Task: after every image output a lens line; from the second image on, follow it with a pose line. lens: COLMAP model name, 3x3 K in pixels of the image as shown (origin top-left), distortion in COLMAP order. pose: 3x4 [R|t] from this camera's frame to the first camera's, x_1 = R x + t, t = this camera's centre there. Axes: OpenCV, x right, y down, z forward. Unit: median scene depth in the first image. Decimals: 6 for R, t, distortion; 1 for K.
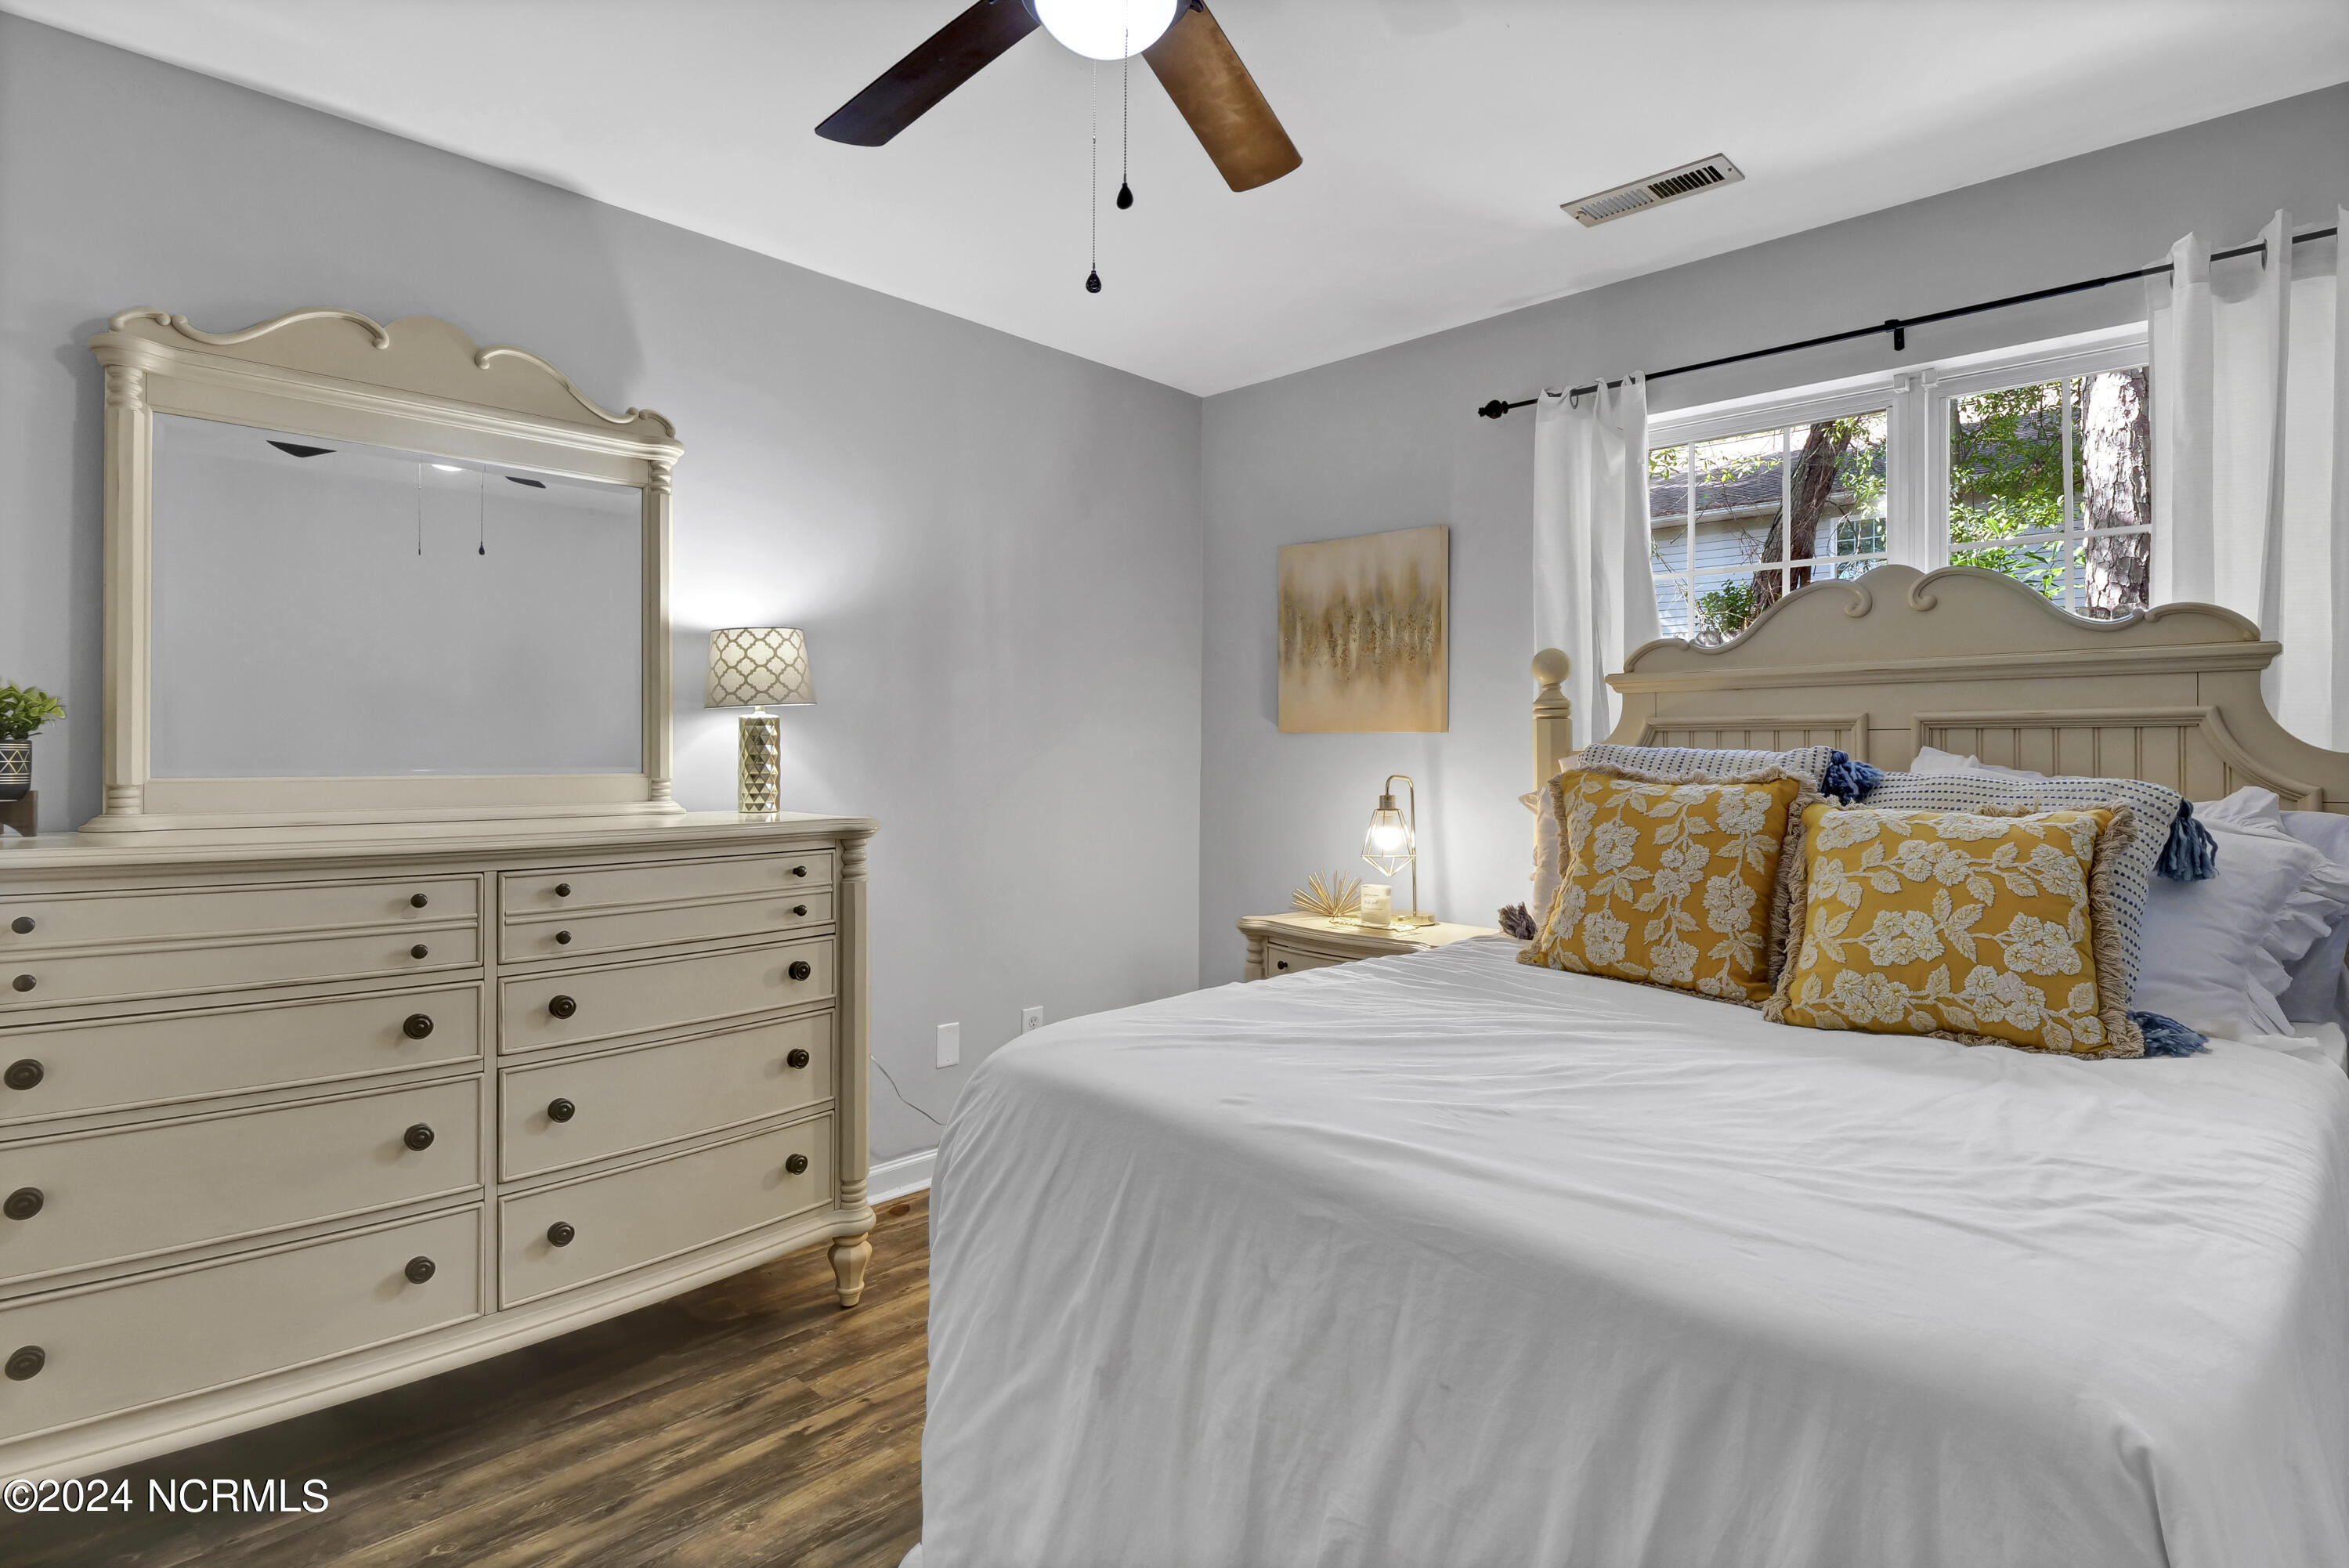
lens RADIAL K [[1184.6, 0, 1170.0], [0, 1184.6, 750.3], [0, 0, 1]] dist [-0.009475, -0.004646]
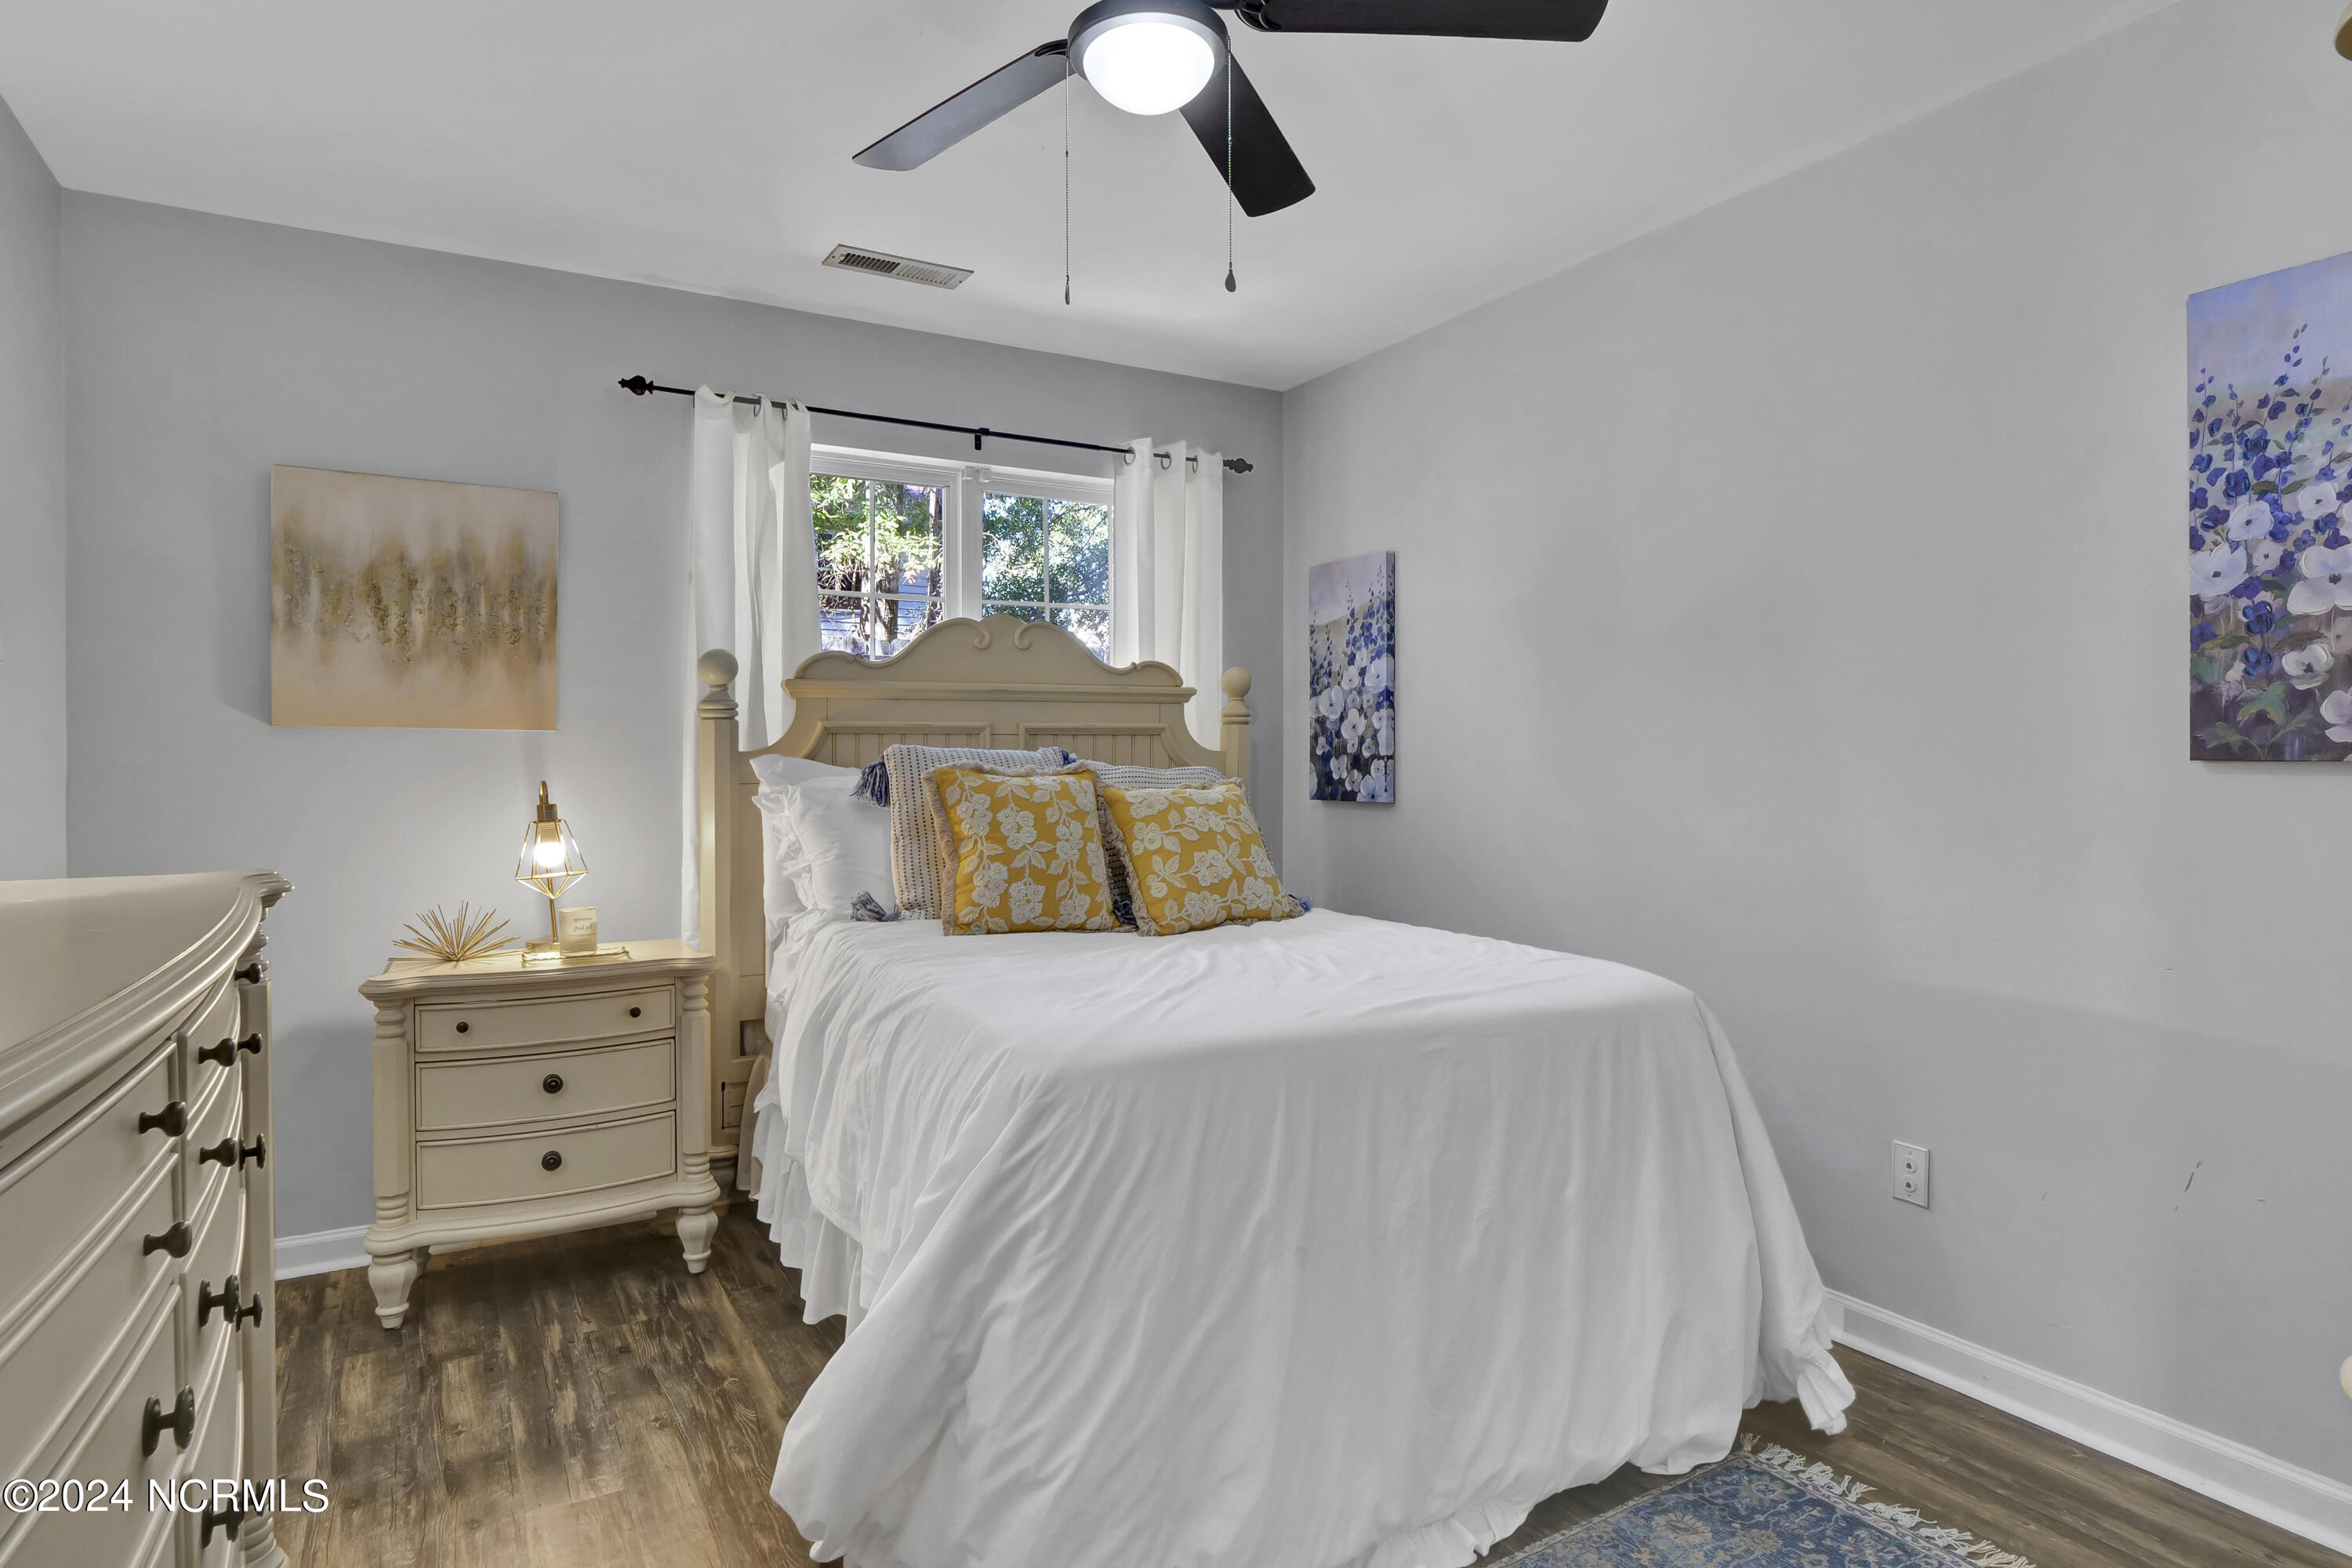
lens RADIAL K [[1266.6, 0, 1169.2], [0, 1266.6, 776.3], [0, 0, 1]] dist [-0.009965, 0.002869]
pose [[0.270973, -0.022373, 0.962327, -0.674700], [0.002288, 0.999742, 0.022599, -0.001896], [-0.962584, -0.003922, 0.270954, 0.381133]]
